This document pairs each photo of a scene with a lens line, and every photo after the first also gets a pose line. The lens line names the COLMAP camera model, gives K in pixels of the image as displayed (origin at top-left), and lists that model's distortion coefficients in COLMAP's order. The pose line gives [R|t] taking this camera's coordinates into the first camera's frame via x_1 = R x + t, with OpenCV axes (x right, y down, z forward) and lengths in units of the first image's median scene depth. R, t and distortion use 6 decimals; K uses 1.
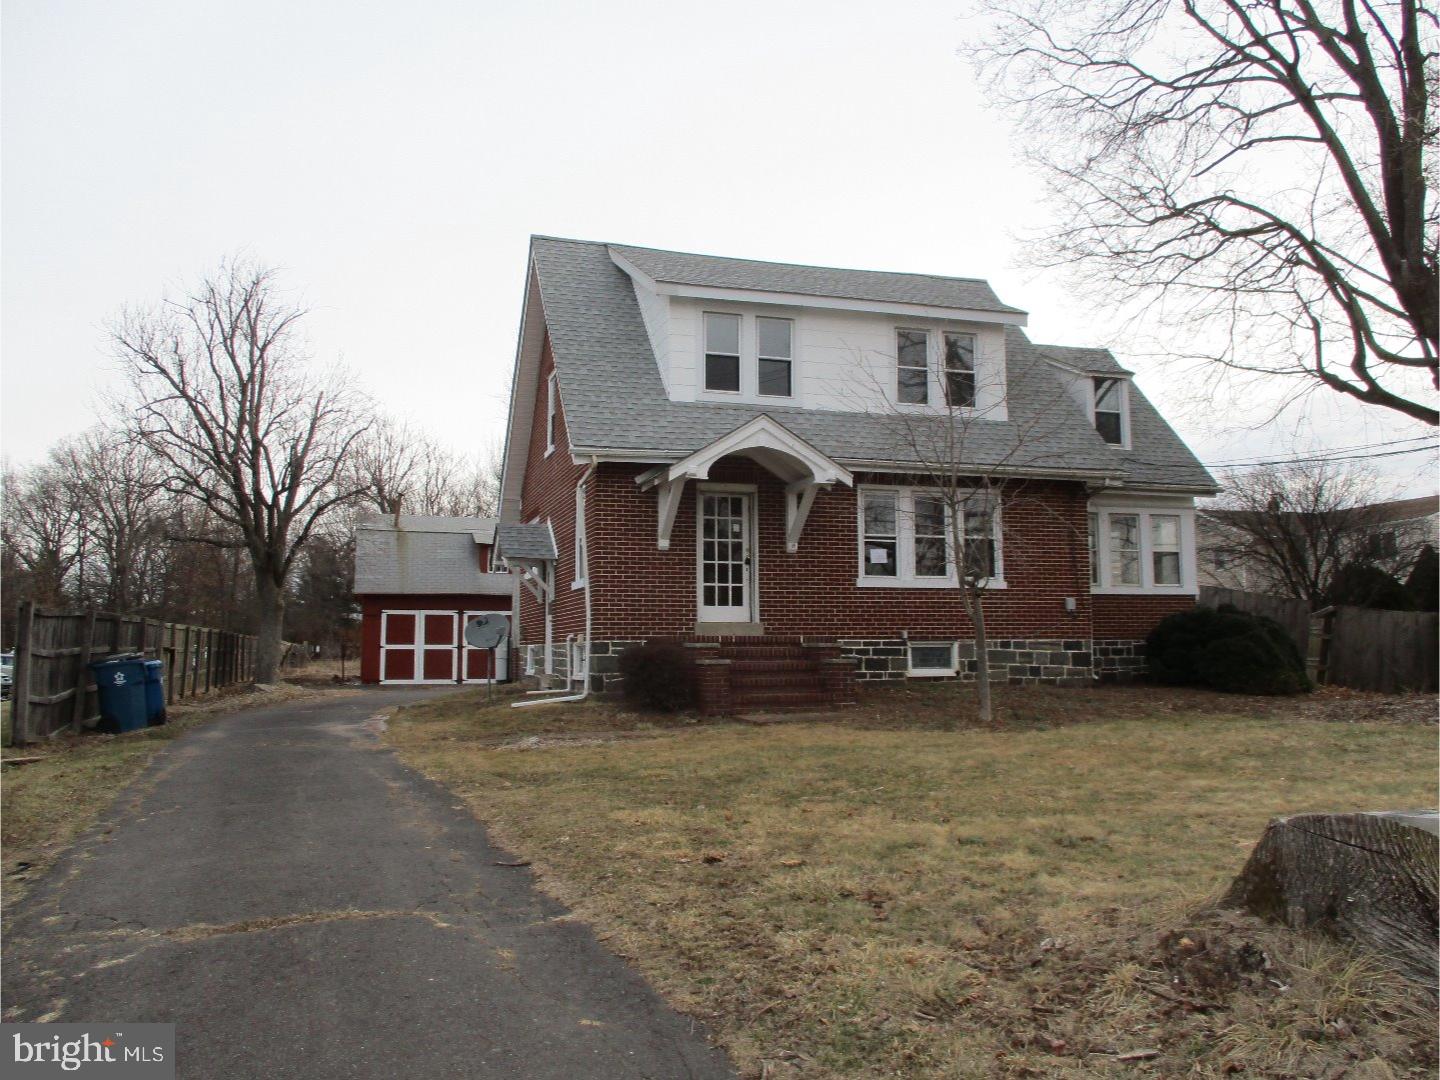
lens RADIAL K [[1205.3, 0, 717.5], [0, 1205.3, 542.4], [0, 0, 1]] dist [-0.005241, -0.016254]
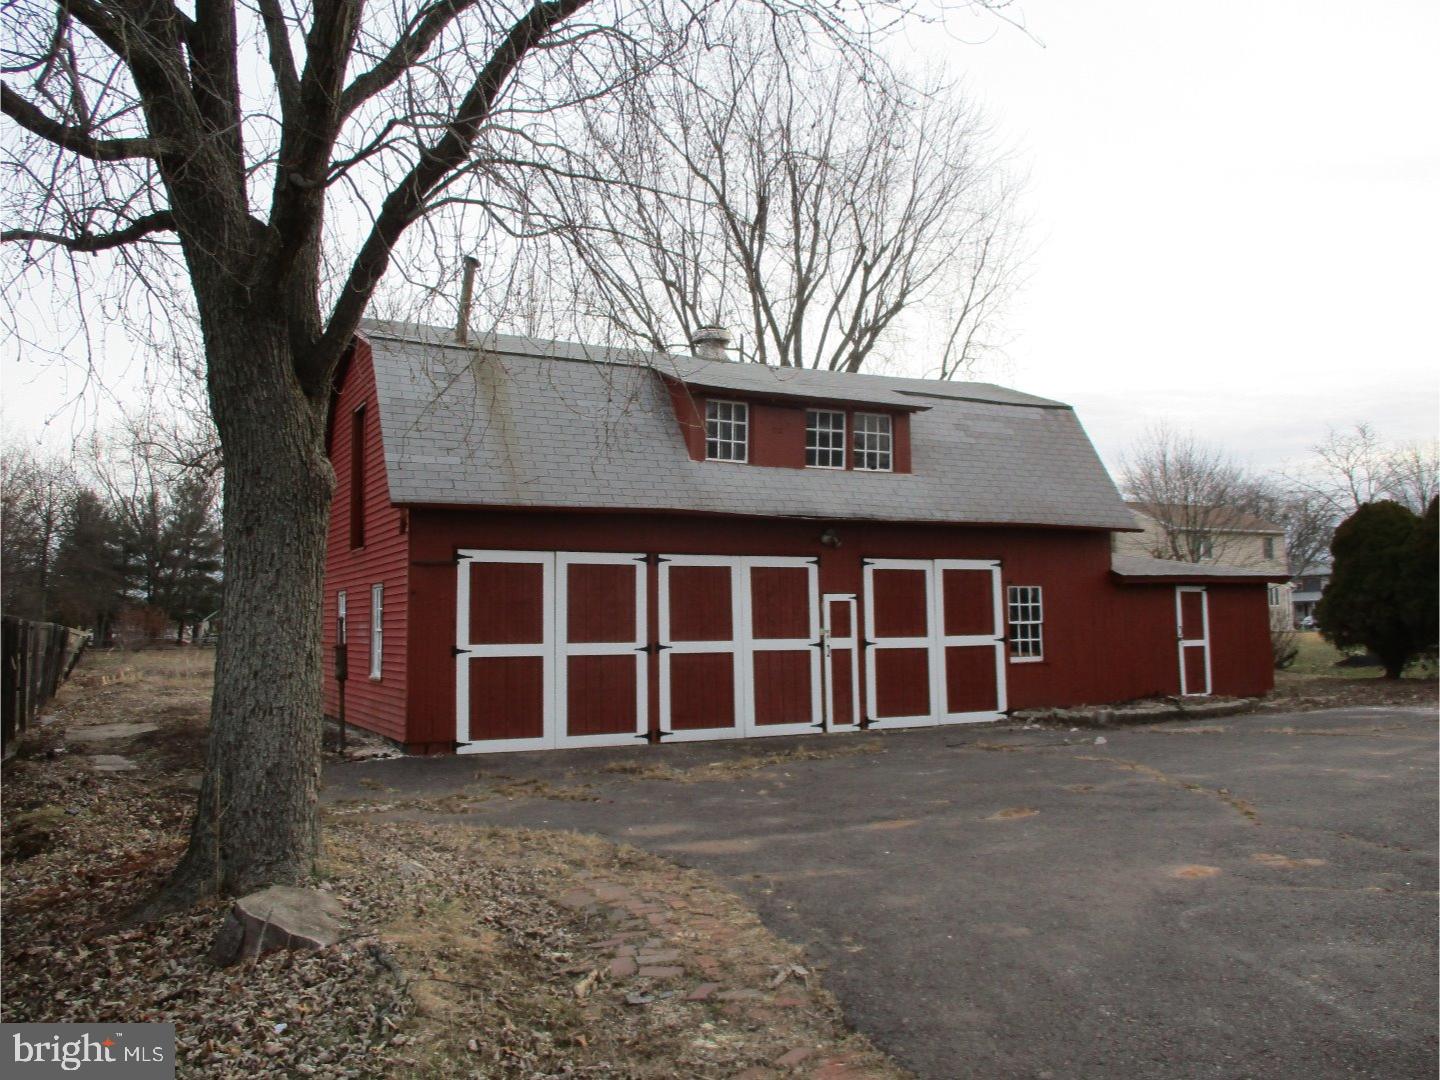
lens RADIAL K [[1205.3, 0, 721.3], [0, 1205.3, 539.6], [0, 0, 1]] dist [-0.005241, -0.016254]
pose [[0.983219, 0.001980, 0.182418, -0.267890], [-0.004898, 0.999867, 0.015550, 0.046968], [-0.182363, -0.016183, 0.983098, 0.628580]]
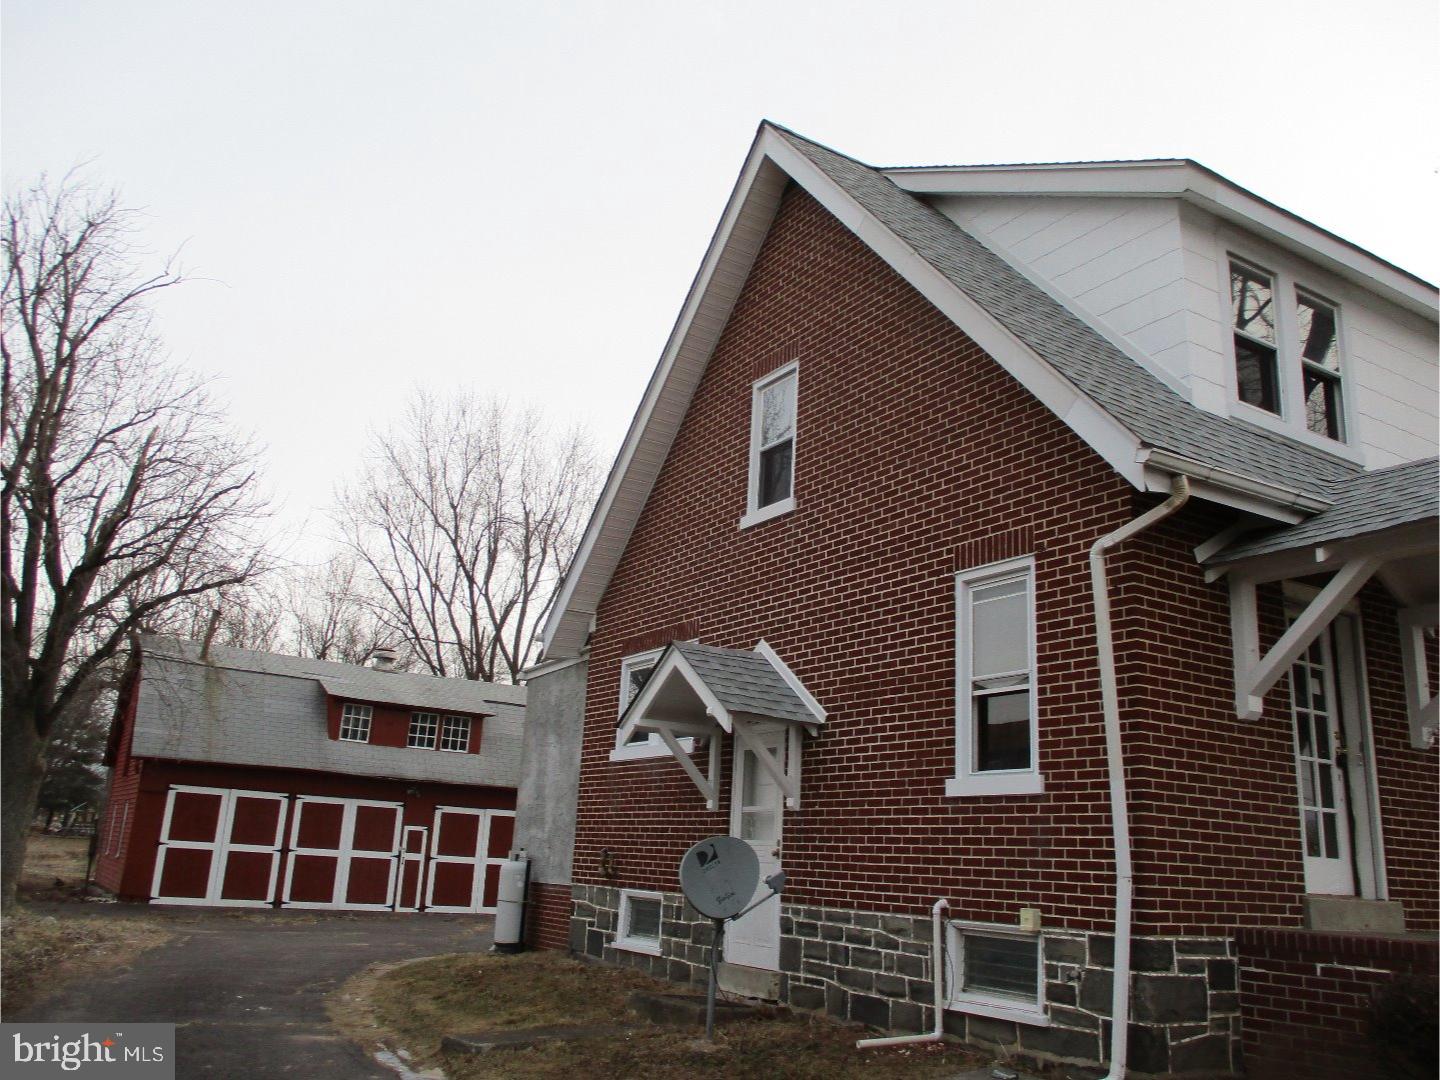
lens RADIAL K [[1205.3, 0, 724.8], [0, 1205.3, 533.0], [0, 0, 1]] dist [-0.005241, -0.016254]
pose [[0.965836, 0.118907, 0.230266, -0.156511], [-0.078432, 0.980974, -0.177590, 0.014946], [-0.247002, 0.153463, 0.956786, 0.290980]]
